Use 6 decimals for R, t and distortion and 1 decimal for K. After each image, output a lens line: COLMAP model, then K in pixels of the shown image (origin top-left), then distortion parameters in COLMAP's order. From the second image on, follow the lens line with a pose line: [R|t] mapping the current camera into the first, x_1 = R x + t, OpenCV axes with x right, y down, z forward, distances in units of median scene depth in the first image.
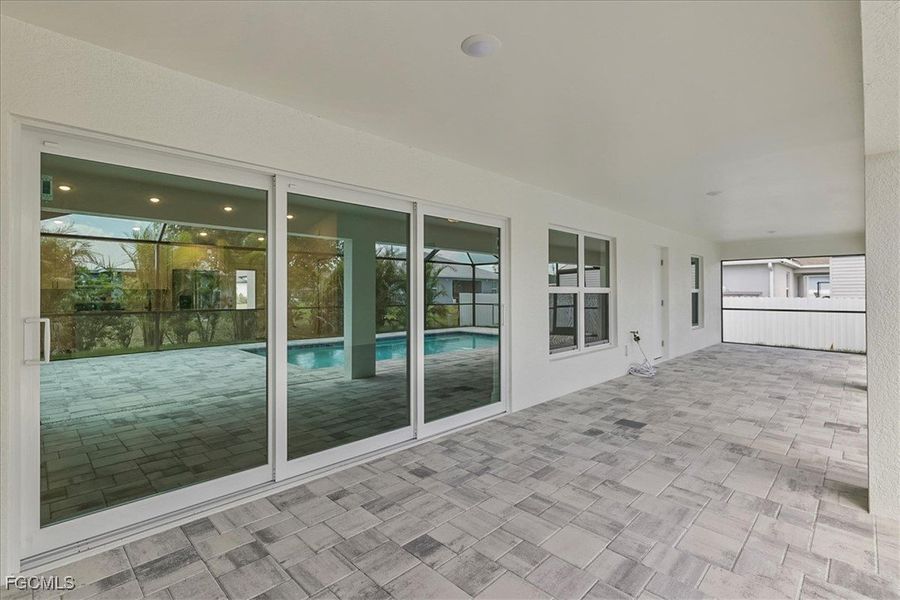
lens RADIAL K [[426.3, 0, 456.3], [0, 426.3, 294.5], [0, 0, 1]] dist [-0.005685, -0.000393]
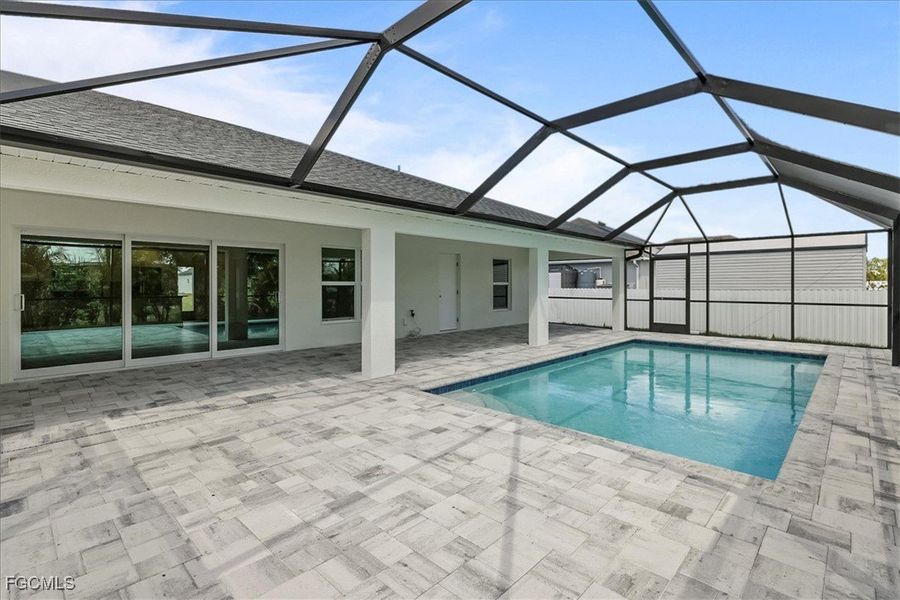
lens RADIAL K [[426.3, 0, 453.6], [0, 426.3, 300.6], [0, 0, 1]] dist [-0.005685, -0.000393]
pose [[0.999954, 0.002958, 0.009134, 1.400588], [-0.003274, 0.999392, 0.034713, -0.007783], [-0.009026, -0.034741, 0.999356, -1.375979]]
